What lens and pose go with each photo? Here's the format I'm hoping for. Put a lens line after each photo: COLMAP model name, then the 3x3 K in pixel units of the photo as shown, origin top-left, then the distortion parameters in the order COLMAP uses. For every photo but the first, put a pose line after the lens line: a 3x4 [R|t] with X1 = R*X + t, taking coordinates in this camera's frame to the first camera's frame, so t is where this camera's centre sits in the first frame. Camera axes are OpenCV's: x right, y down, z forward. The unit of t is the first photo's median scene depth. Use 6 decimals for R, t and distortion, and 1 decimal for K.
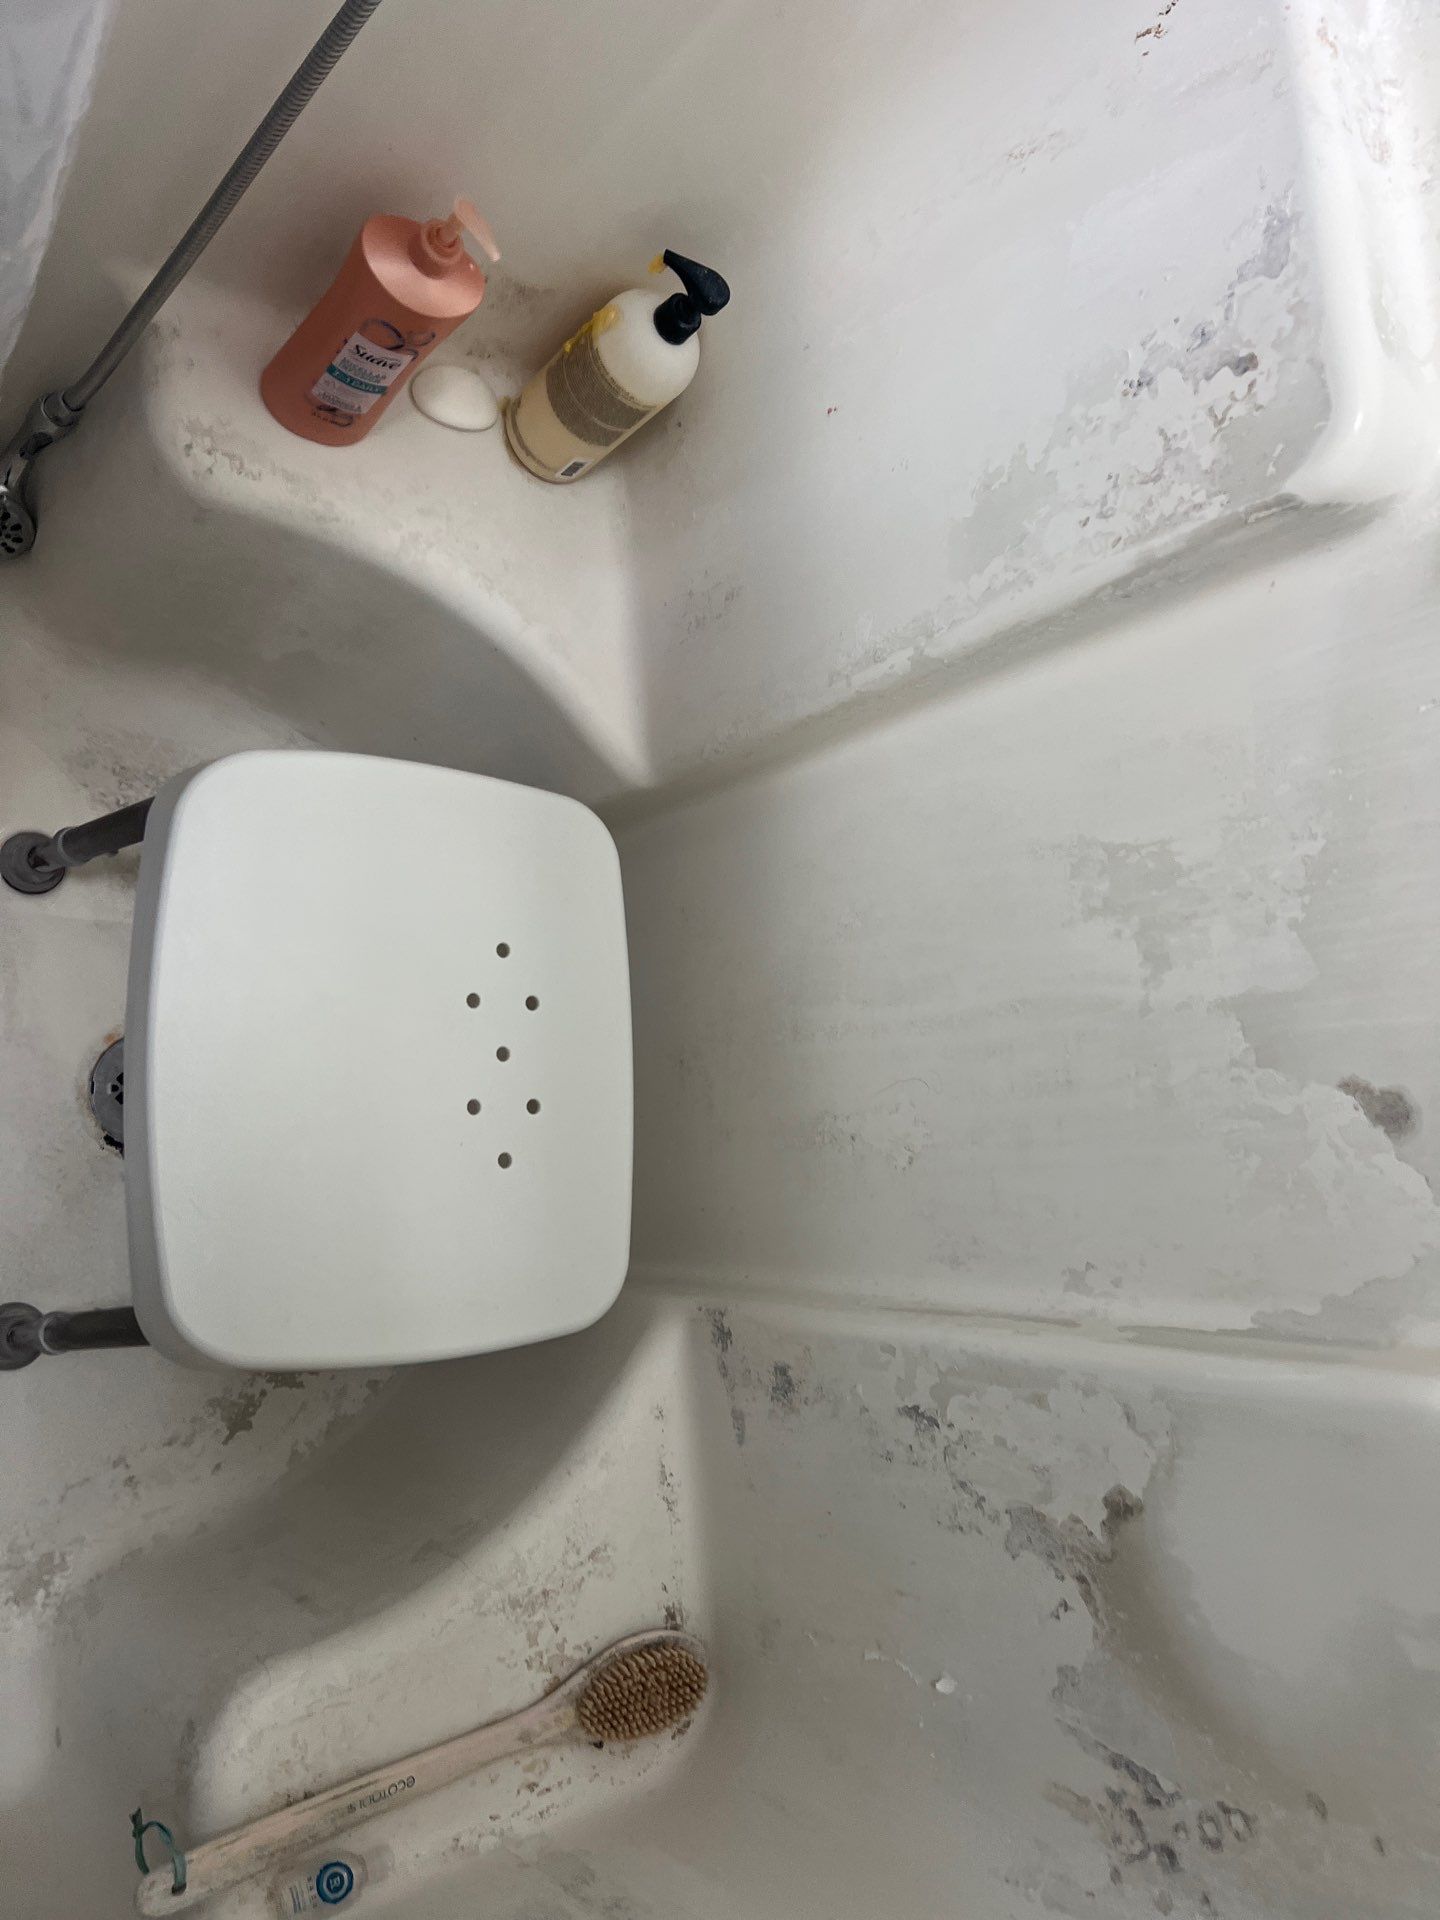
lens RADIAL K [[1446.8, 0, 713.0], [0, 1446.8, 945.1], [0, 0, 1]] dist [0.047798, -0.055776]
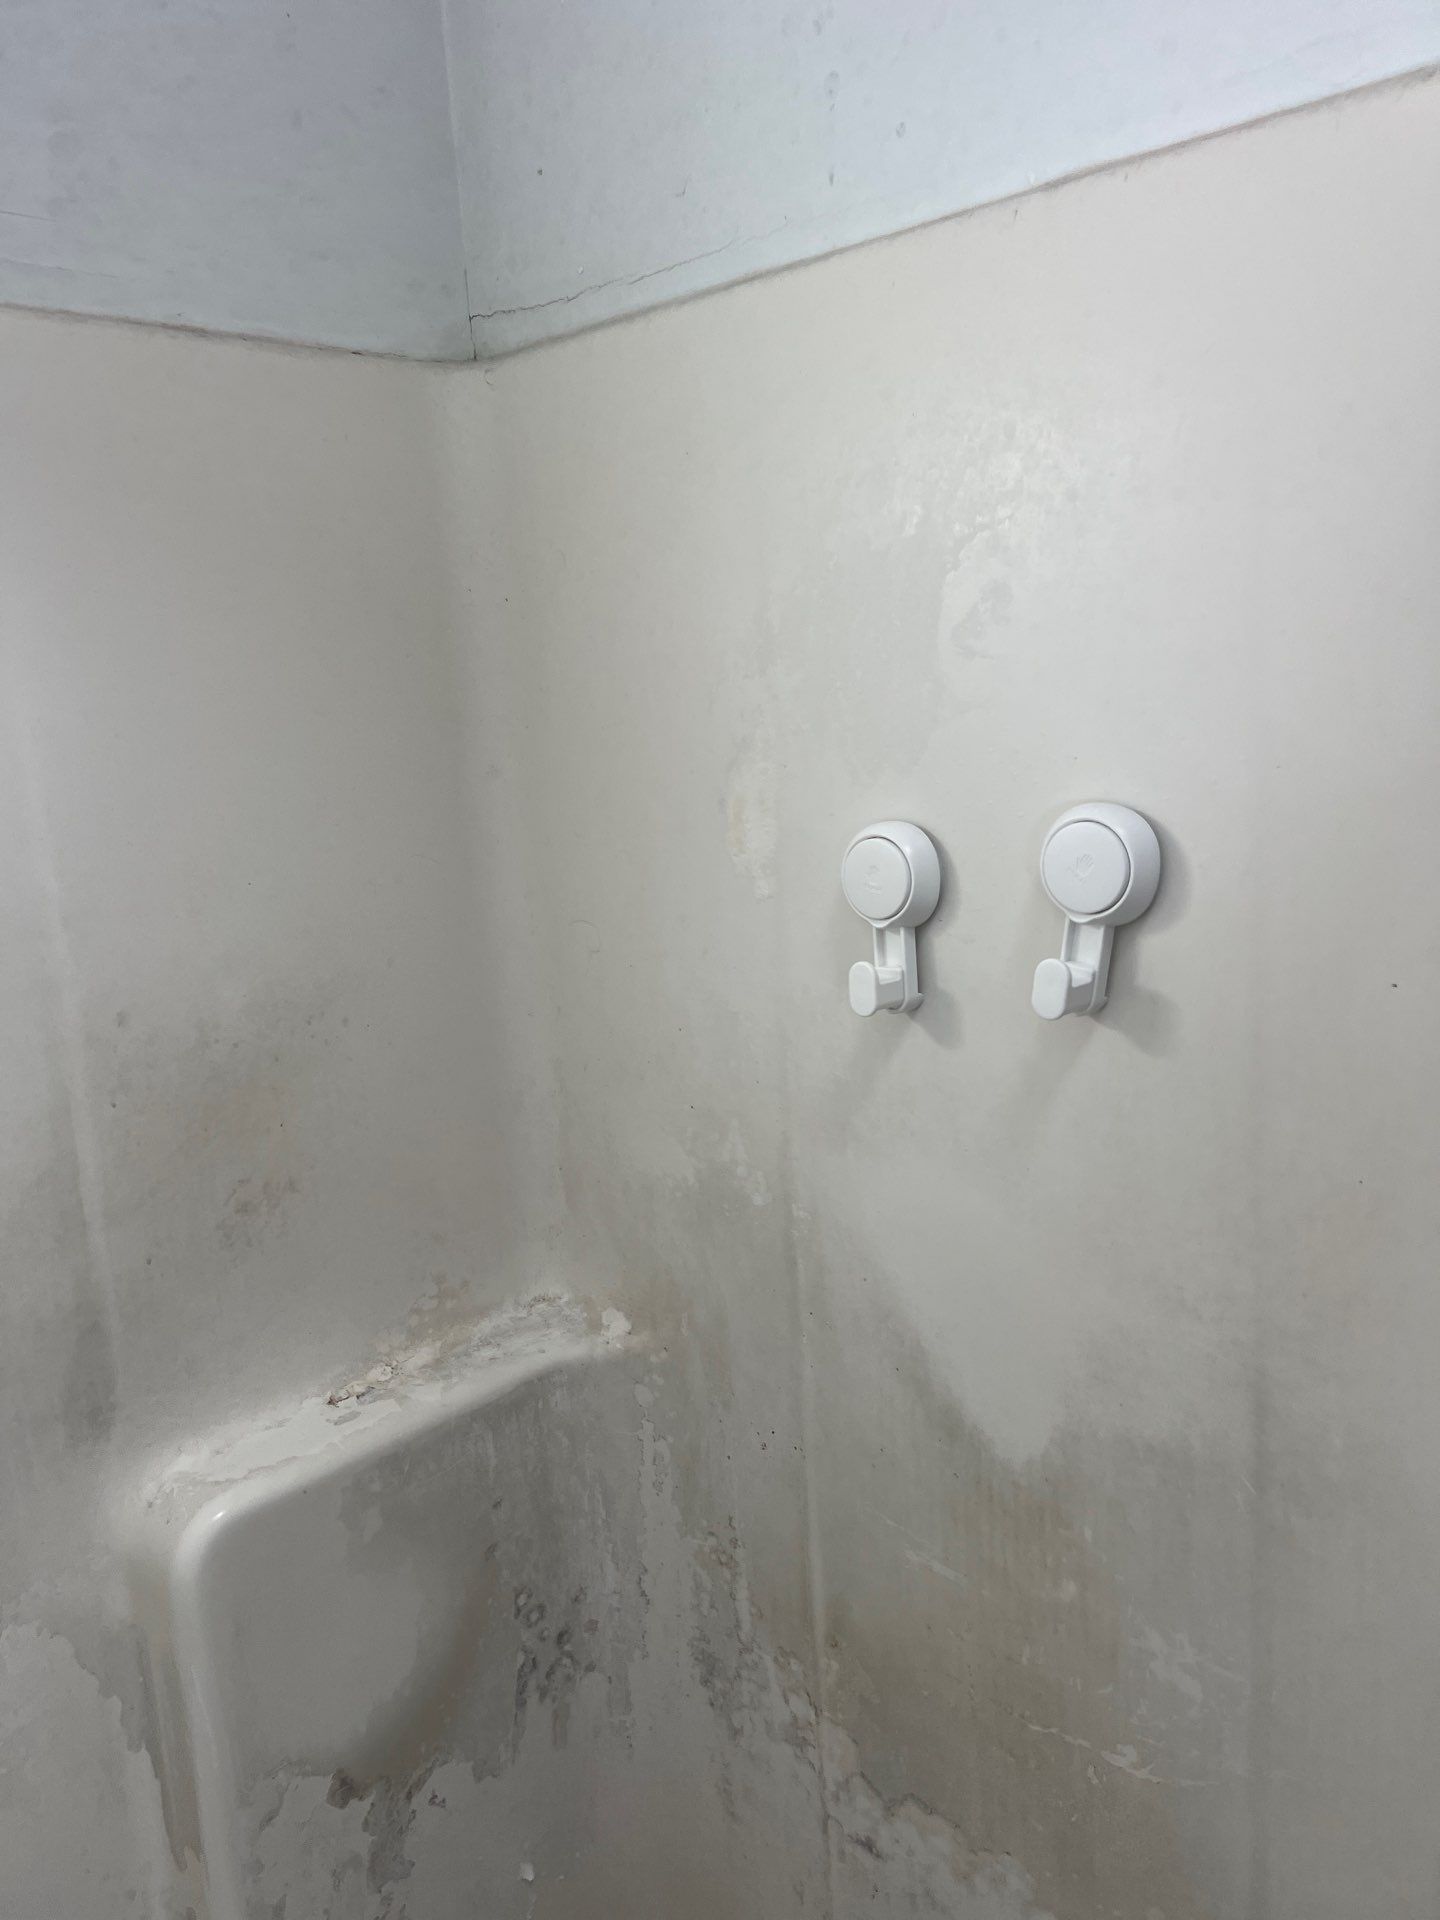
lens RADIAL K [[1446.8, 0, 727.9], [0, 1446.8, 948.6], [0, 0, 1]] dist [0.047798, -0.055776]
pose [[-0.554136, -0.670013, 0.493979, -0.007893], [0.683648, -0.027735, 0.729285, -0.194175], [-0.474930, 0.741831, 0.473422, -0.144834]]
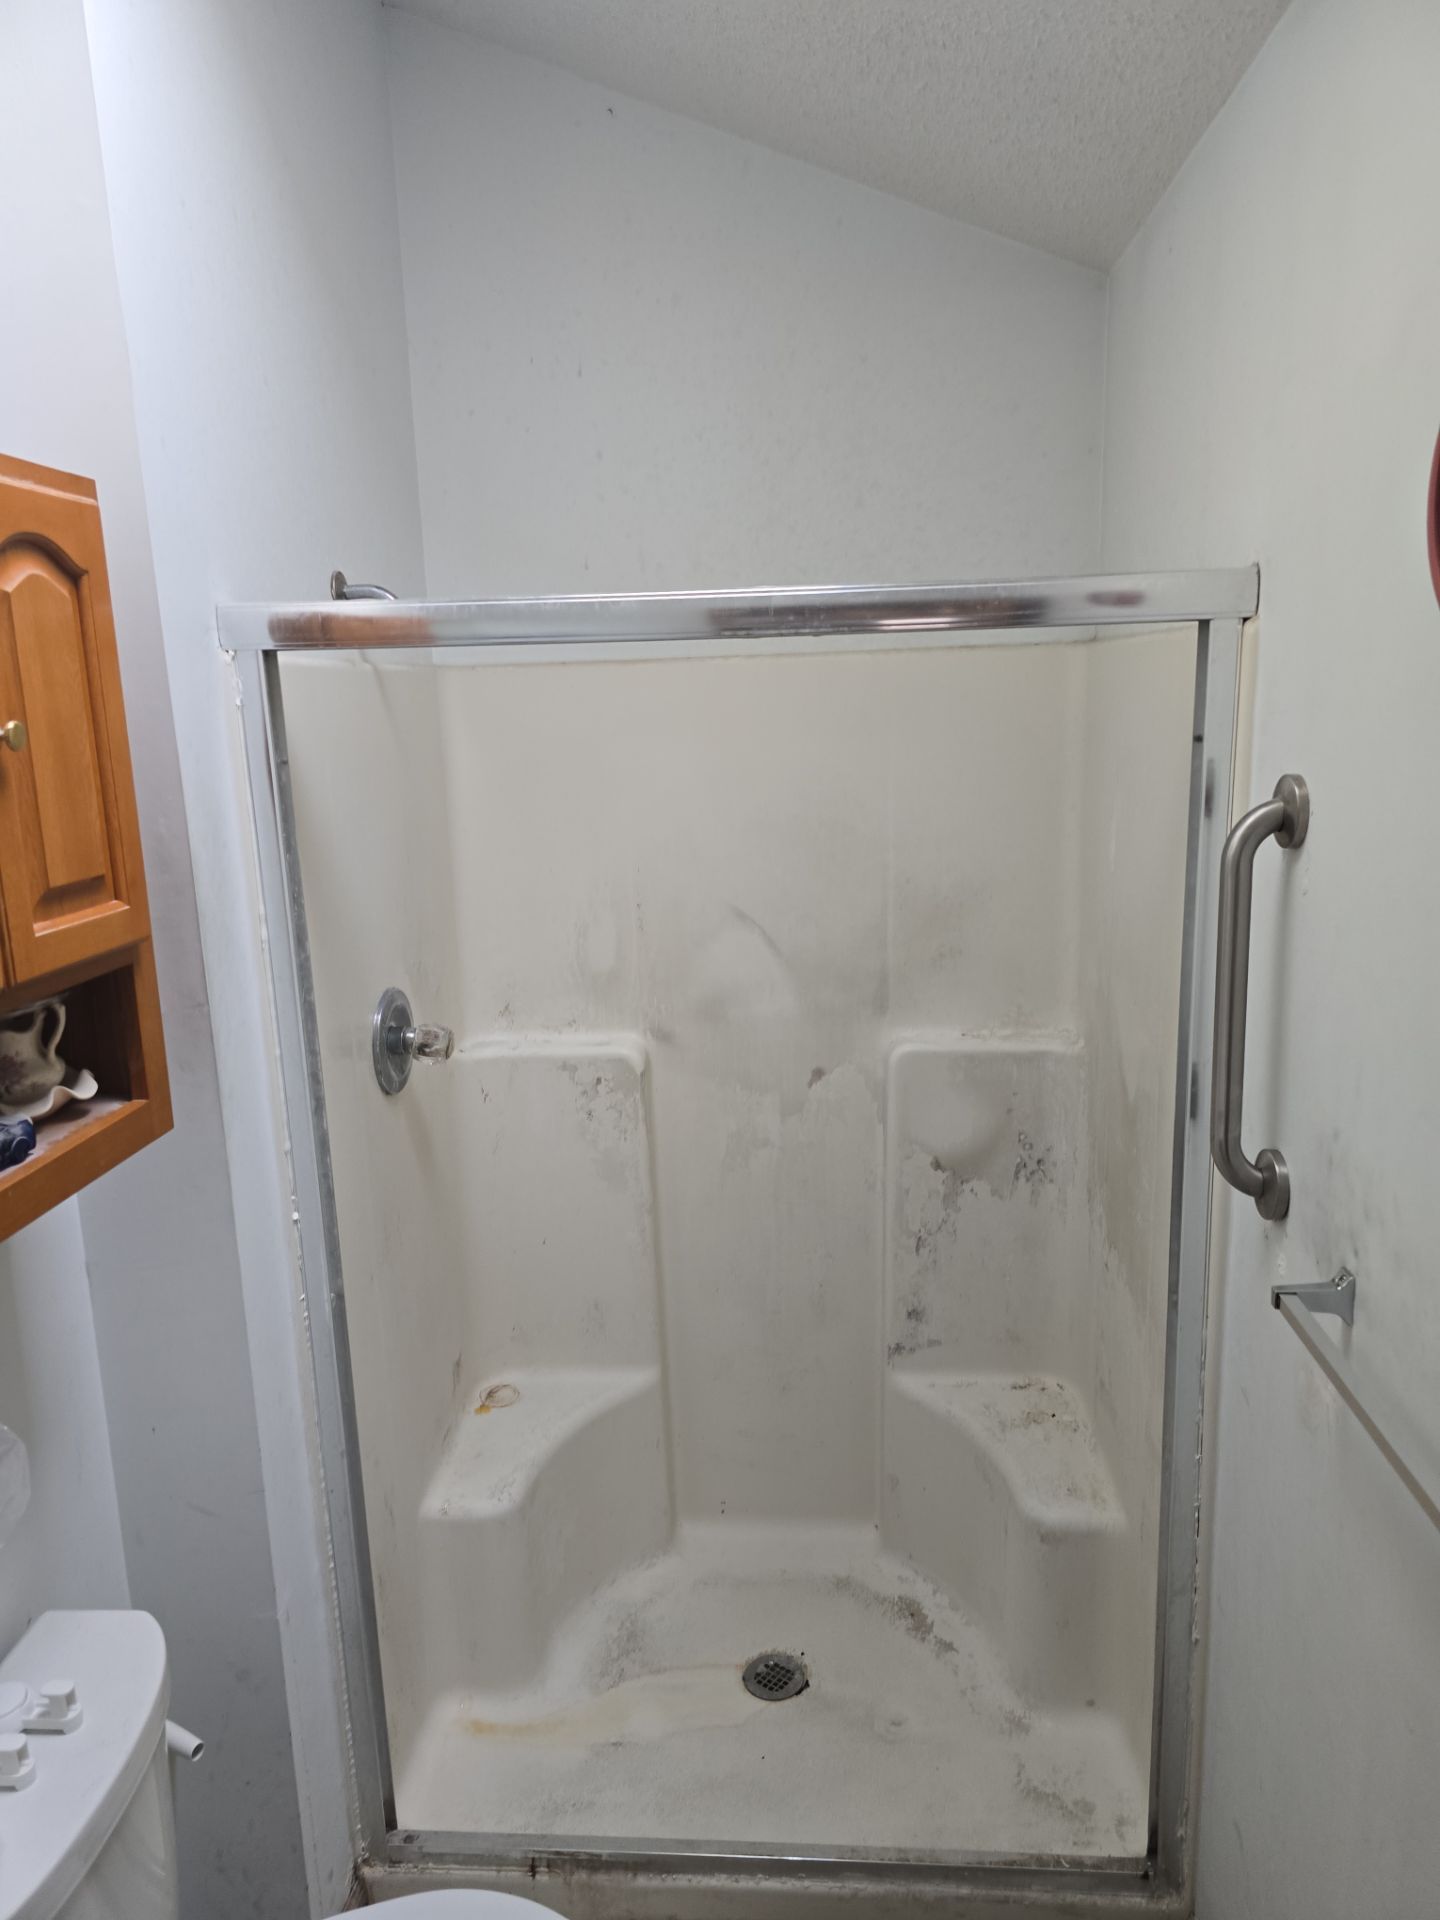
lens RADIAL K [[1294.3, 0, 713.2], [0, 1294.3, 944.1], [0, 0, 1]] dist [0.032917, -0.027897]
pose [[0.120240, -0.748469, 0.652179, -1.116912], [0.991472, 0.123796, -0.040721, -0.038548], [-0.050259, 0.651513, 0.756971, -1.266637]]
